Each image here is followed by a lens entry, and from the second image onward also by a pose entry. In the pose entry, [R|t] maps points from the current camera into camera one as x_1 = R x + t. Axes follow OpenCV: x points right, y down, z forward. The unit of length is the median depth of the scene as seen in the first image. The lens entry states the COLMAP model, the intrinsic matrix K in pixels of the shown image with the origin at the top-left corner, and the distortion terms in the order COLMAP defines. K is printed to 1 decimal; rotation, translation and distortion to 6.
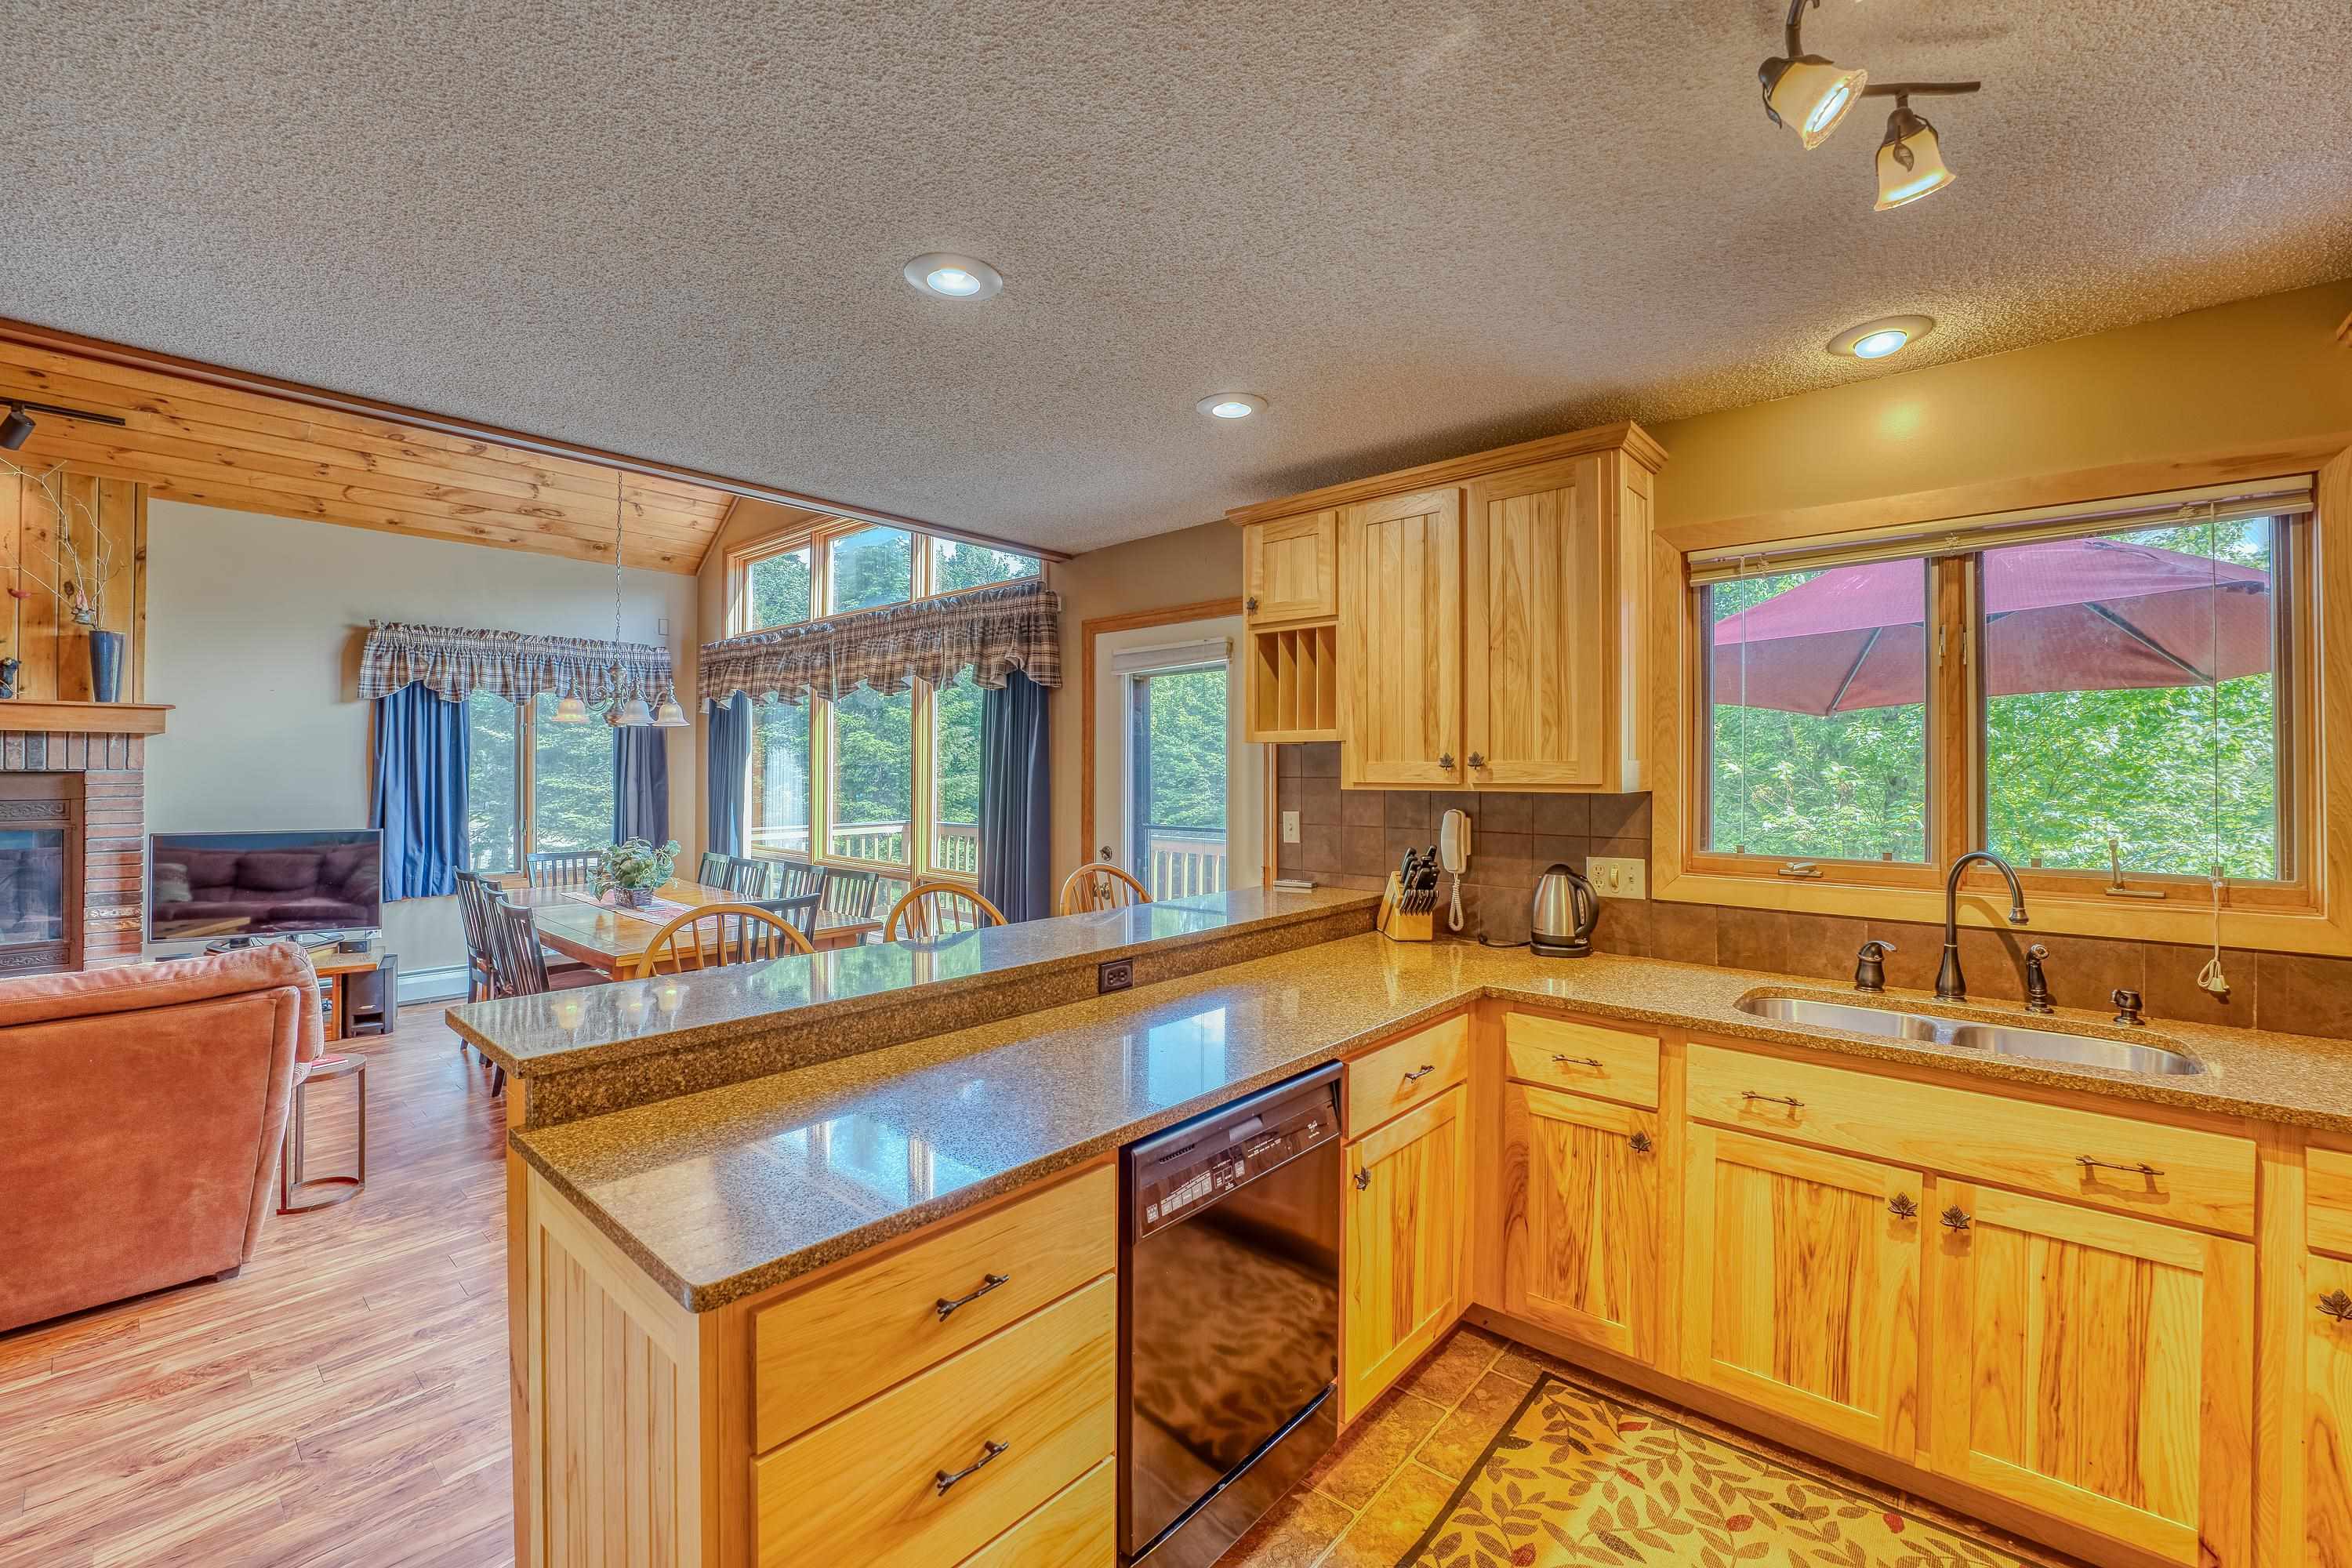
lens RADIAL K [[960.9, 0, 1164.9], [0, 960.9, 758.0], [0, 0, 1]] dist [-0.037700, 0.005132]
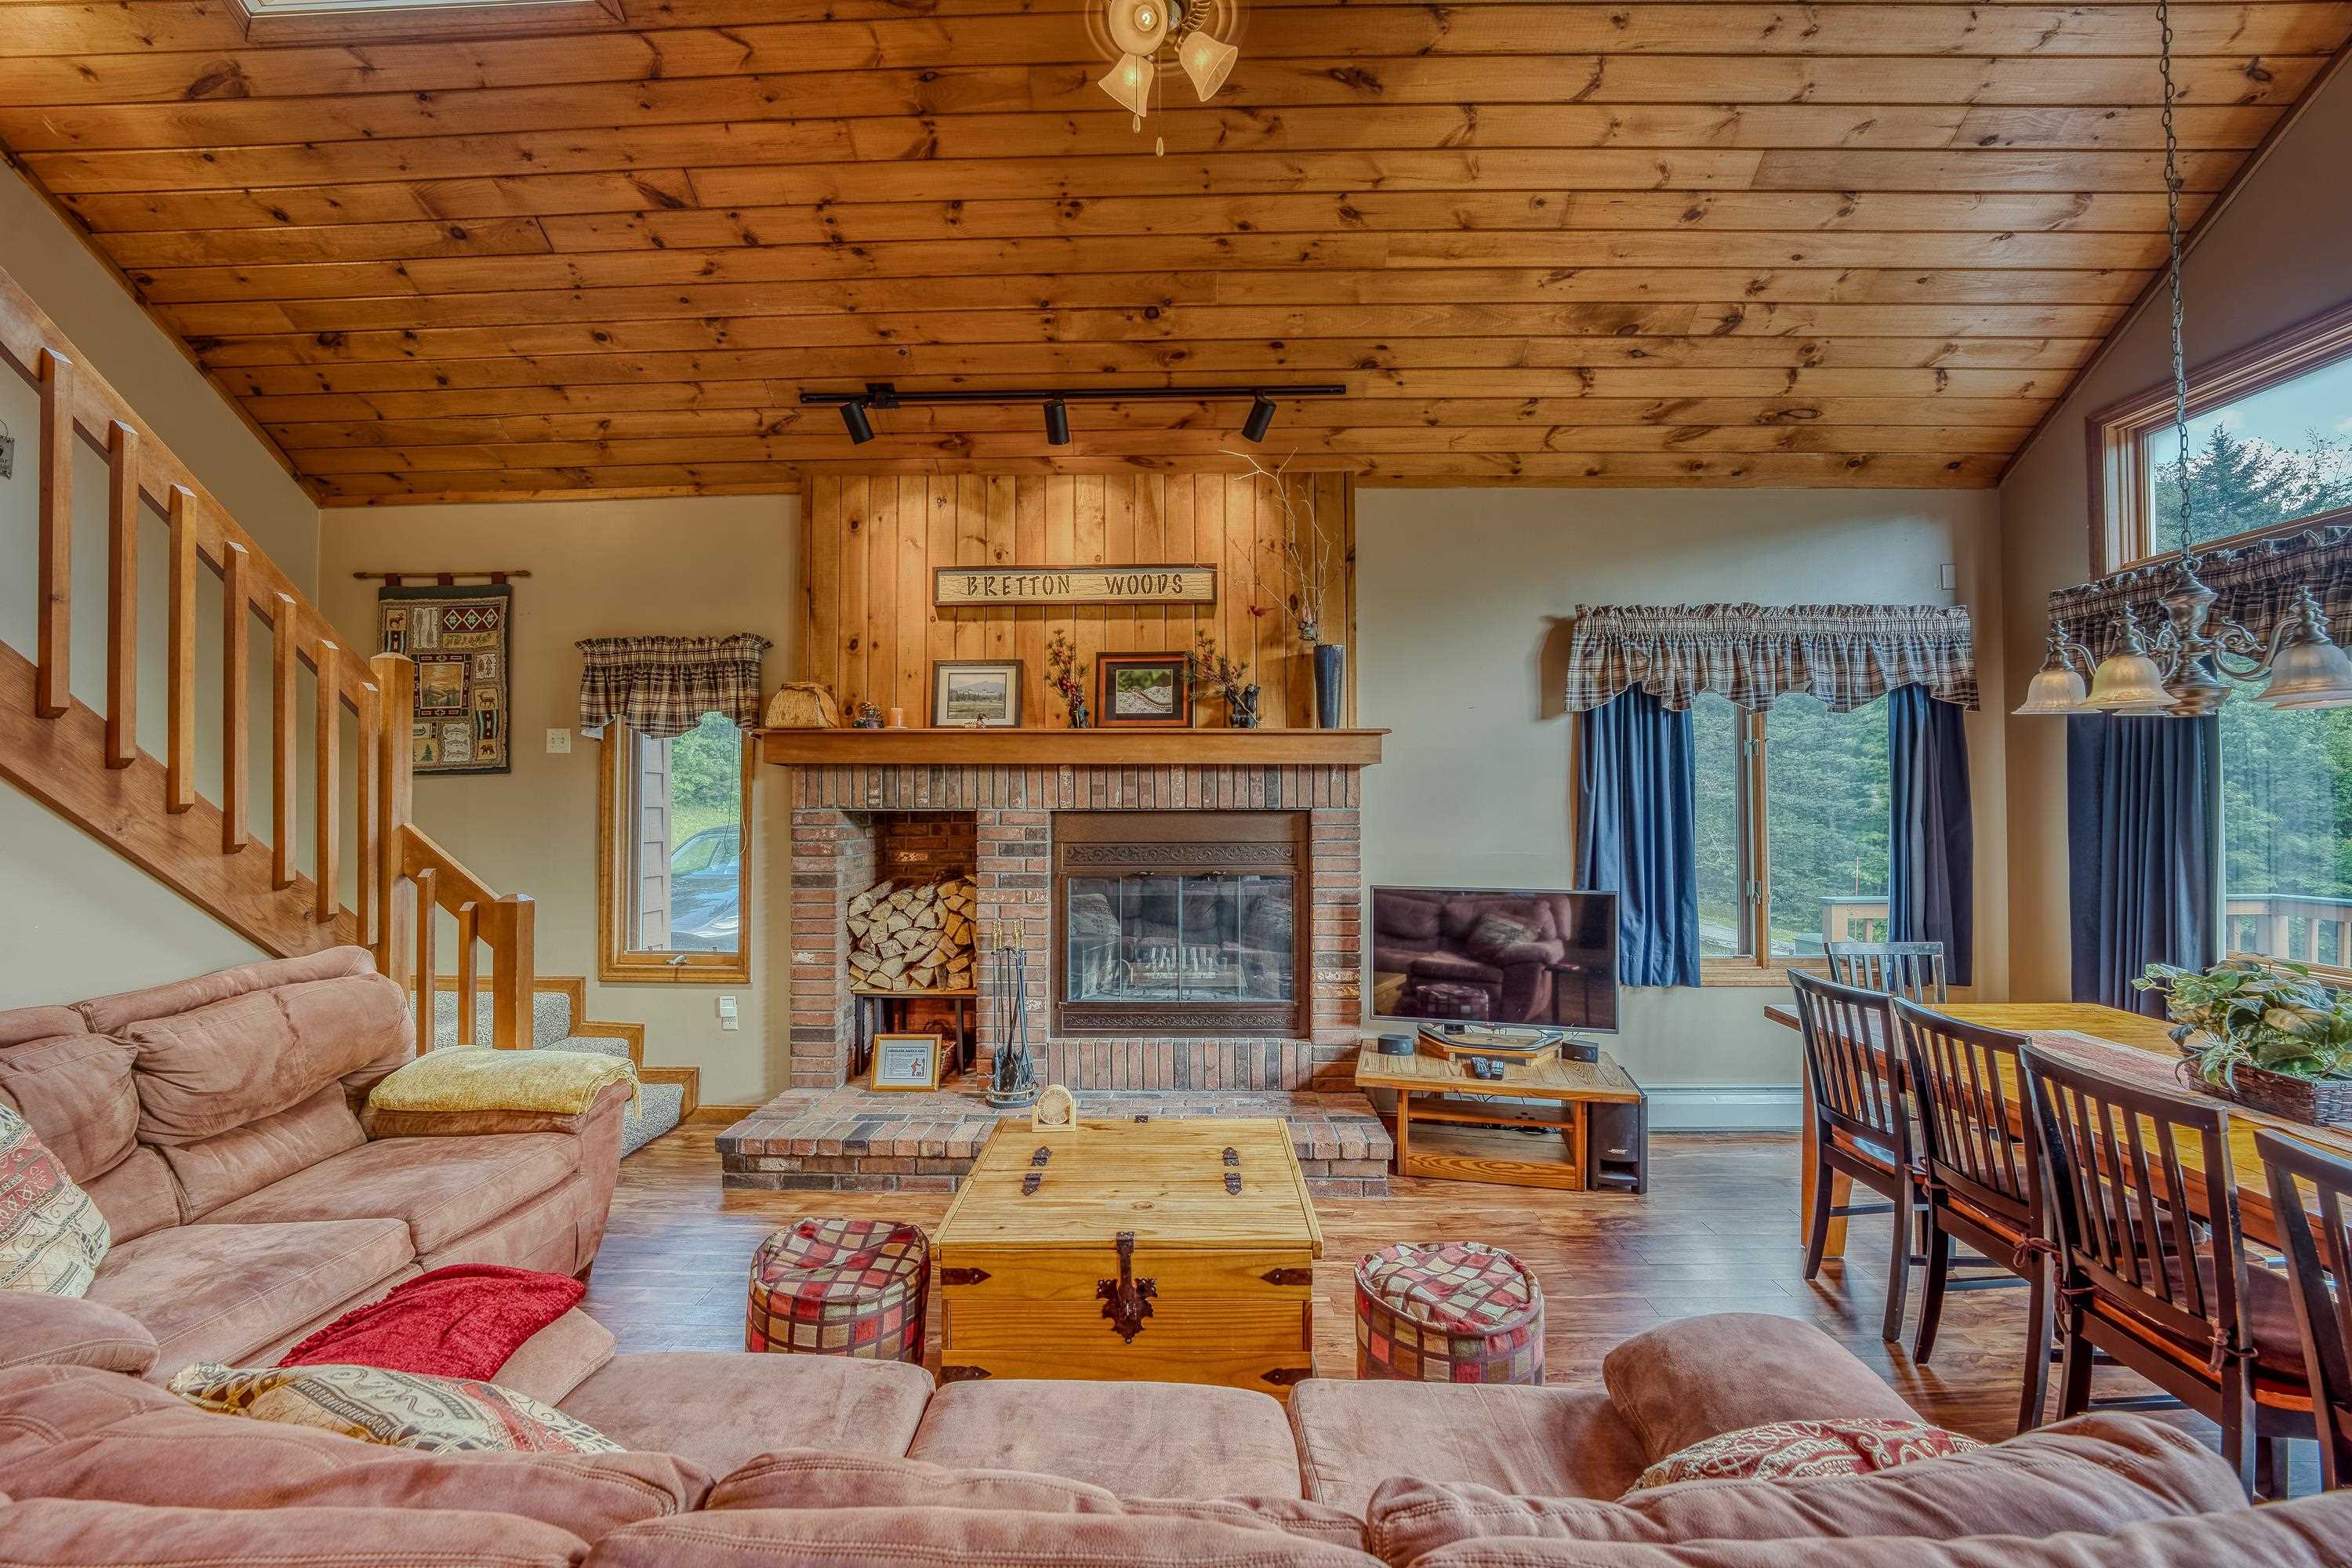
lens RADIAL K [[960.9, 0, 1141.9], [0, 960.9, 793.0], [0, 0, 1]] dist [-0.037700, 0.005132]
pose [[0.617132, -0.012661, -0.786757, -0.945181], [0.007391, 0.999920, -0.010293, 0.011758], [0.786825, 0.000537, 0.617176, 0.534842]]
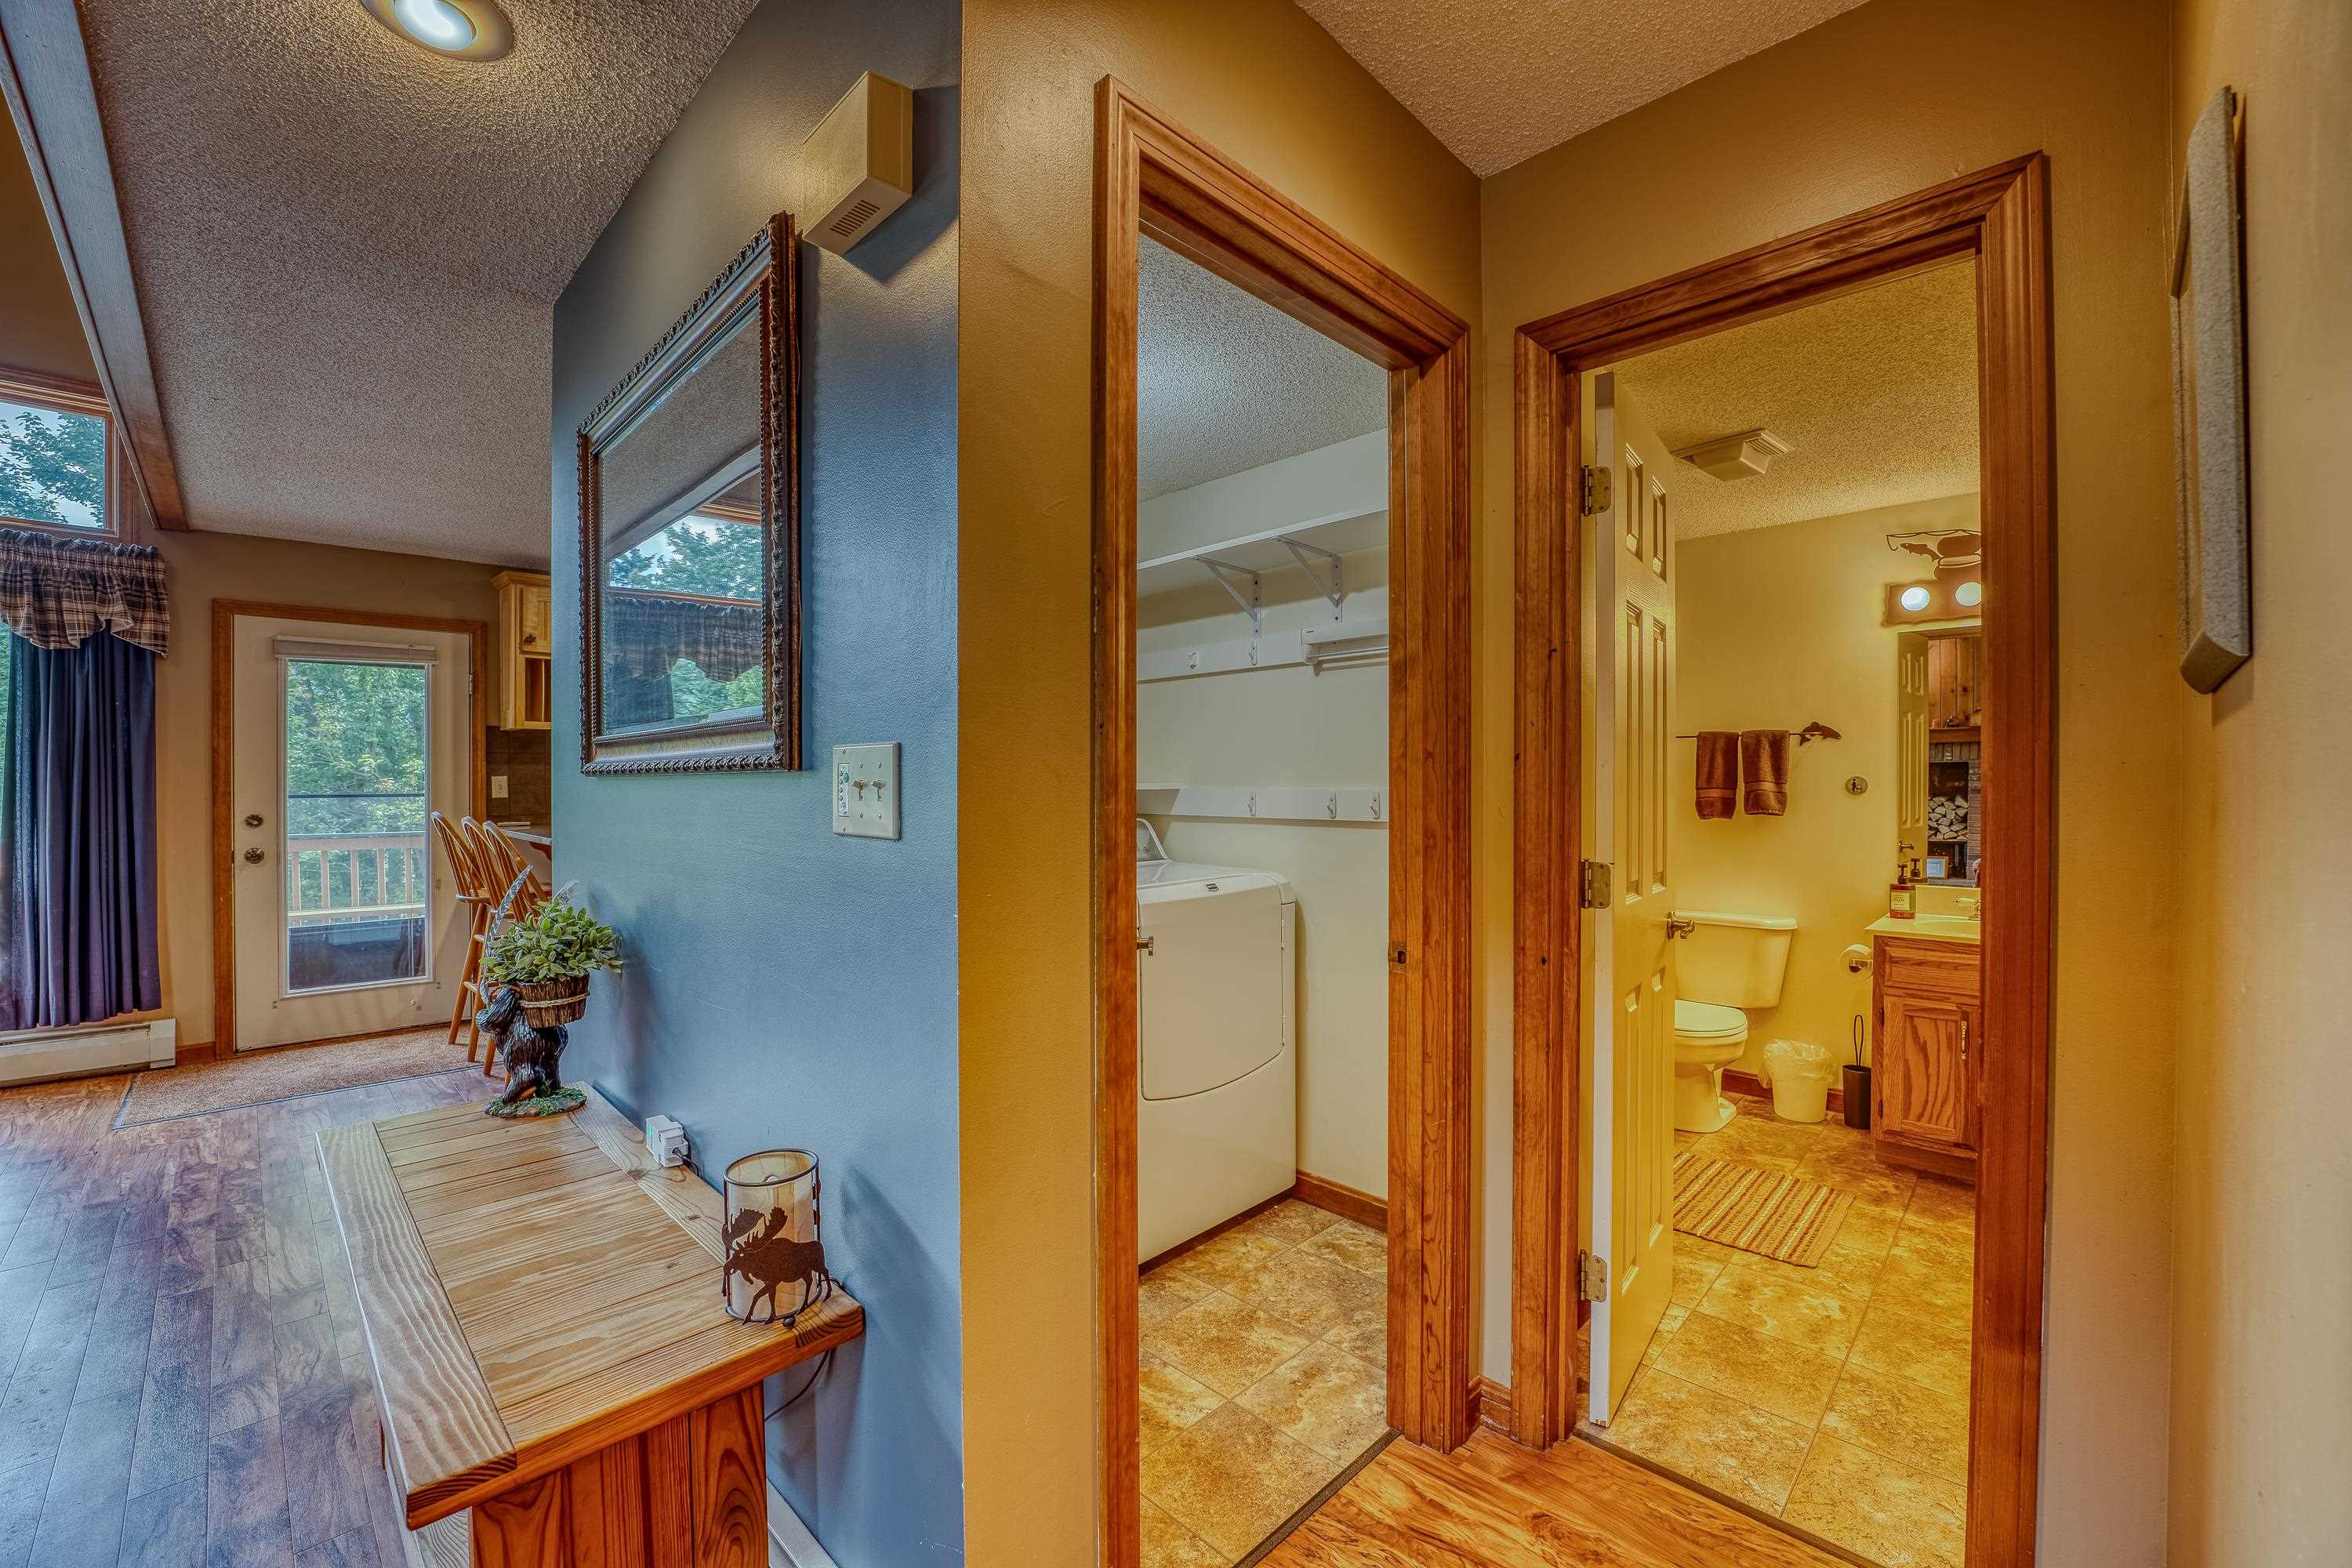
lens RADIAL K [[960.9, 0, 1179.0], [0, 960.9, 784.0], [0, 0, 1]] dist [-0.037700, 0.005132]
pose [[0.053988, 0.000085, 0.998542, -1.579606], [-0.005104, 0.999987, 0.000191, 0.078555], [-0.998529, -0.005107, 0.053987, -0.146382]]
